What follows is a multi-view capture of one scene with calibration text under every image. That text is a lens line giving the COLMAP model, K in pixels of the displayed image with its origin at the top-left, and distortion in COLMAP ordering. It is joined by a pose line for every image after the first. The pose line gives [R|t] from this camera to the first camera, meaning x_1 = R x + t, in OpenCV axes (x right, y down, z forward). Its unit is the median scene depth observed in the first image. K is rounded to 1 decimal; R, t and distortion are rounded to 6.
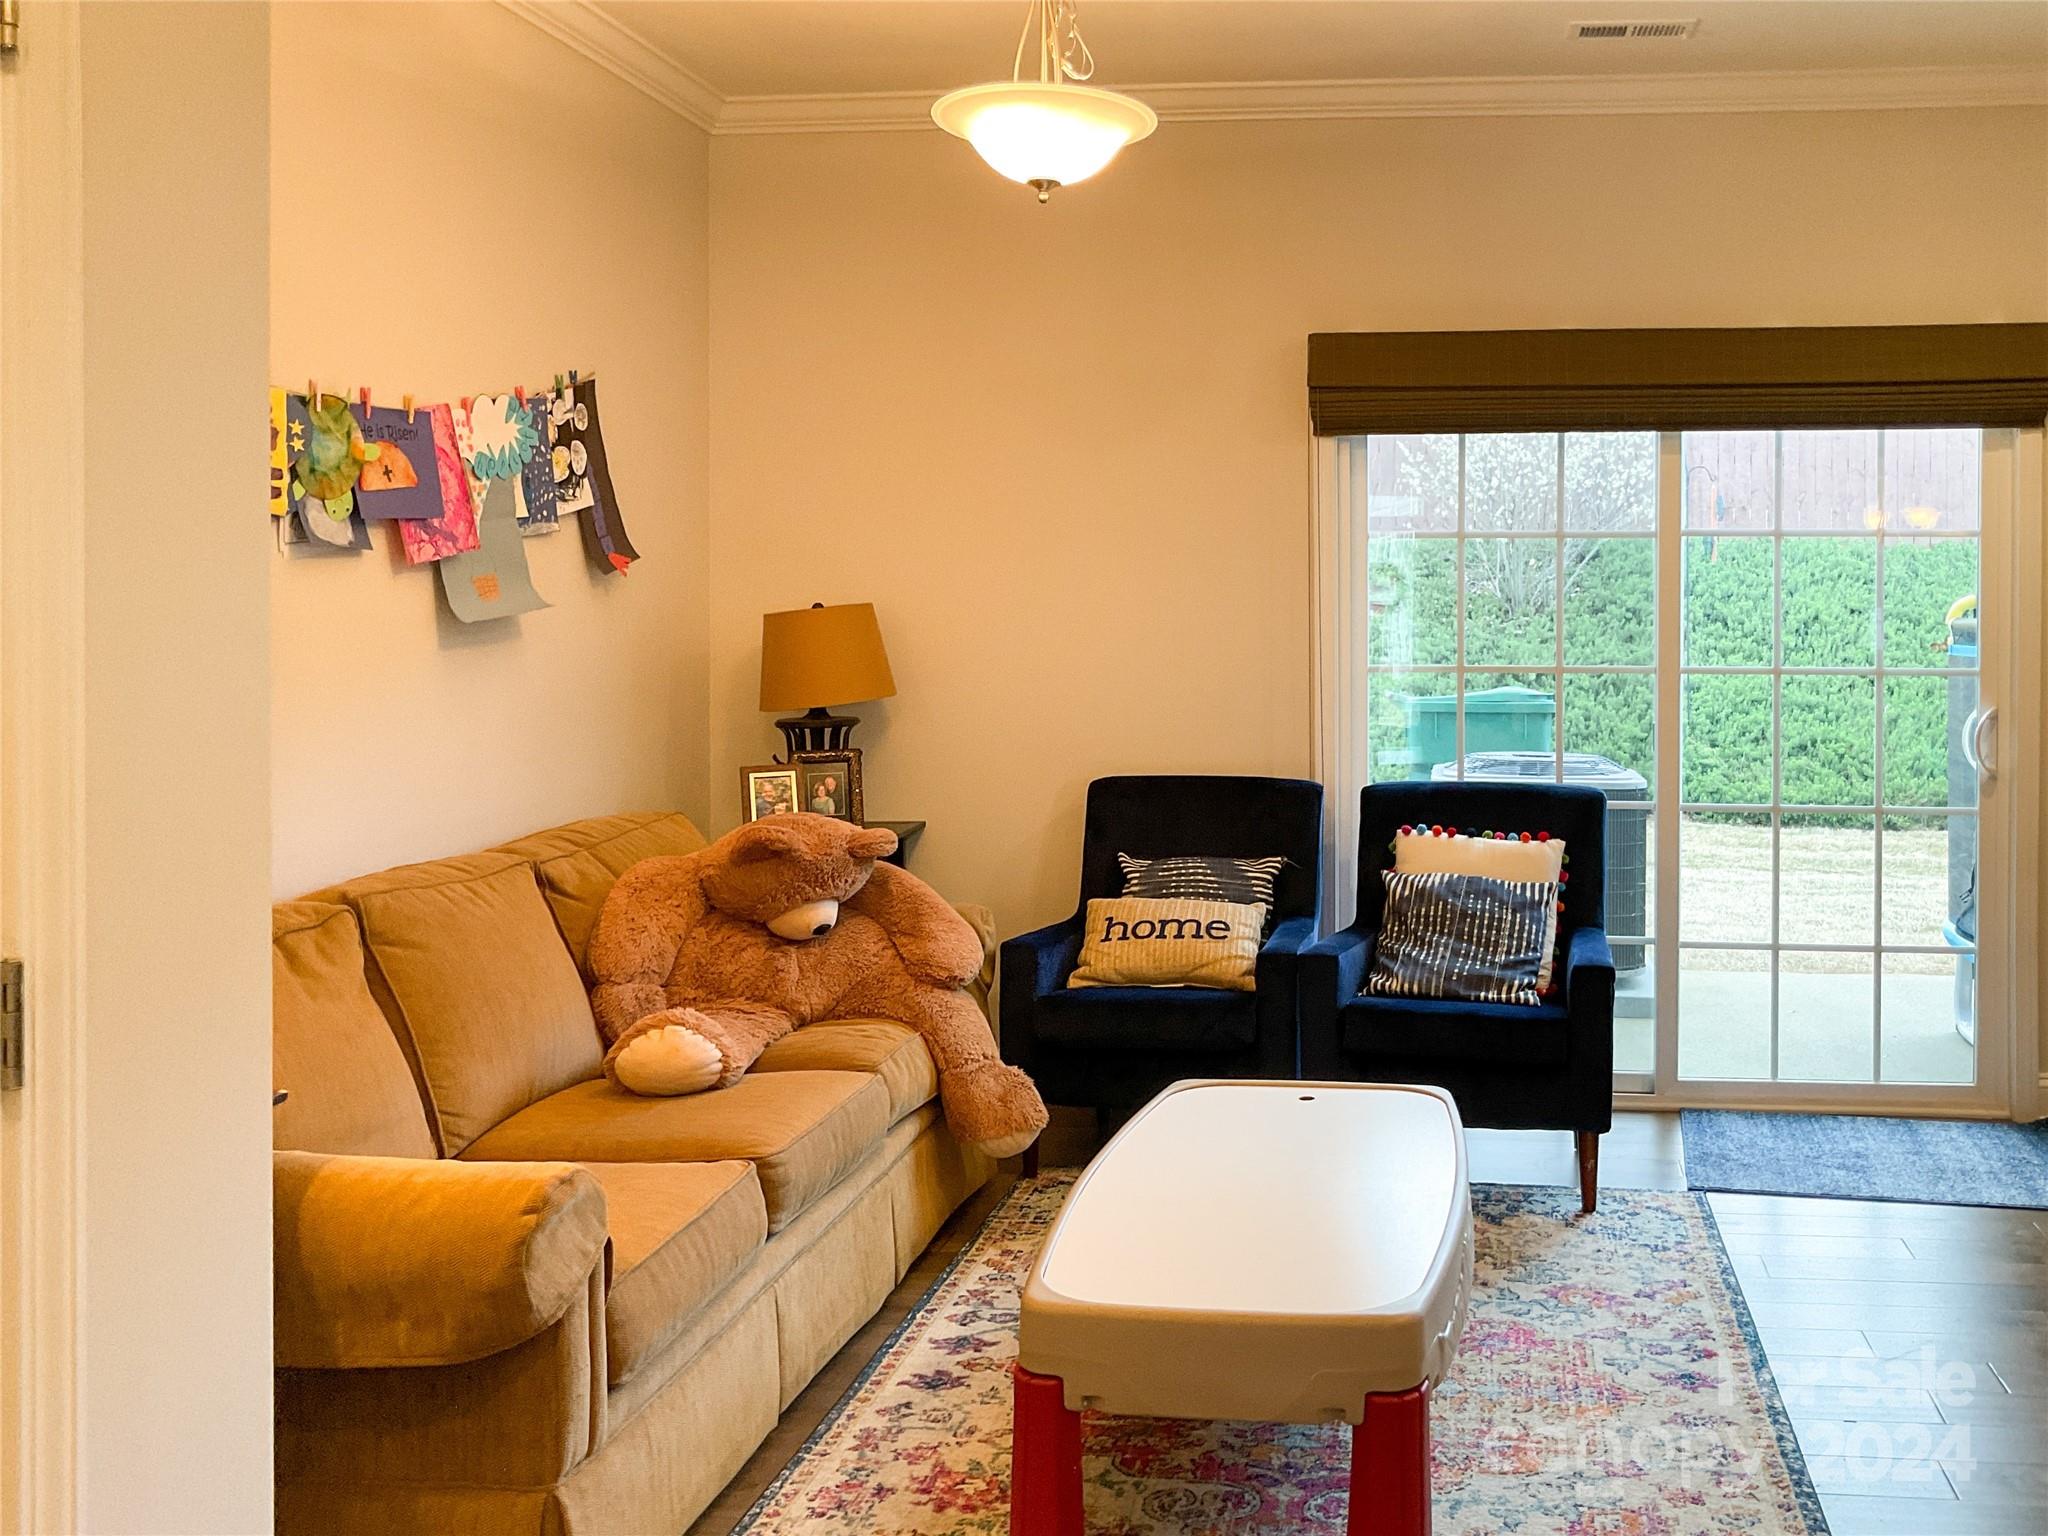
lens RADIAL K [[1814.6, 0, 1317.5], [0, 1814.6, 621.2], [0, 0, 1]] dist [-0.007889, -0.002056]
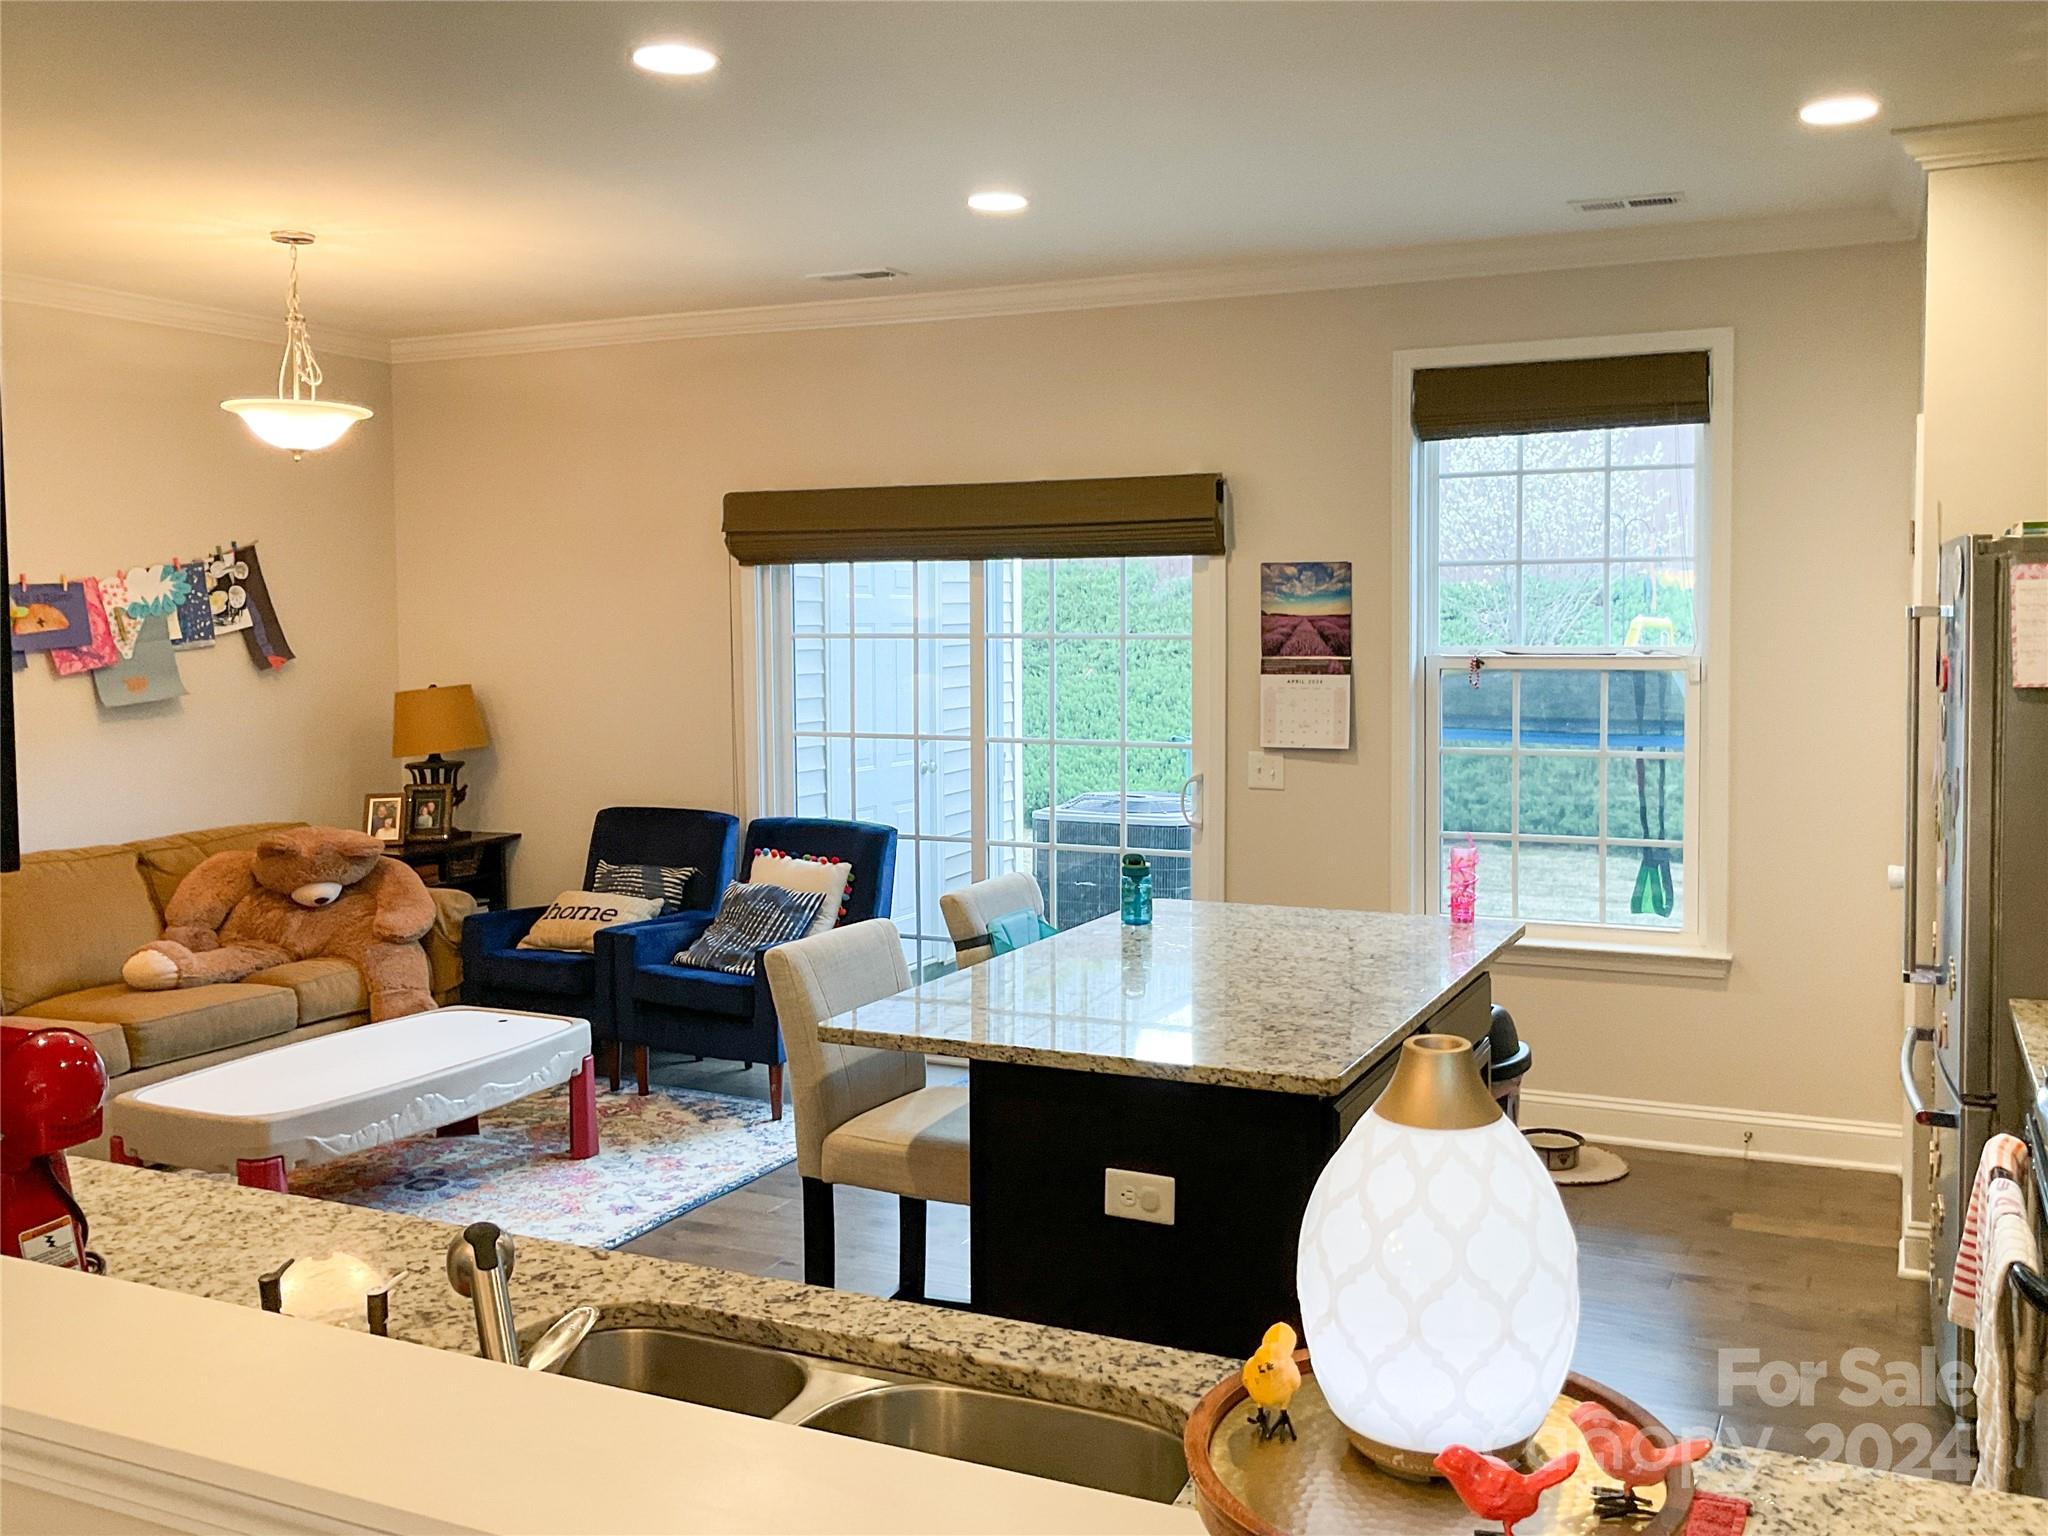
lens RADIAL K [[1793.6, 0, 1139.5], [0, 1793.6, 696.3], [0, 0, 1]] dist [0.016330, -0.007709]
pose [[0.948702, 0.011406, -0.315965, 0.825371], [-0.000016, 0.999351, 0.036028, -0.059709], [0.316171, -0.034175, 0.948087, -0.237528]]
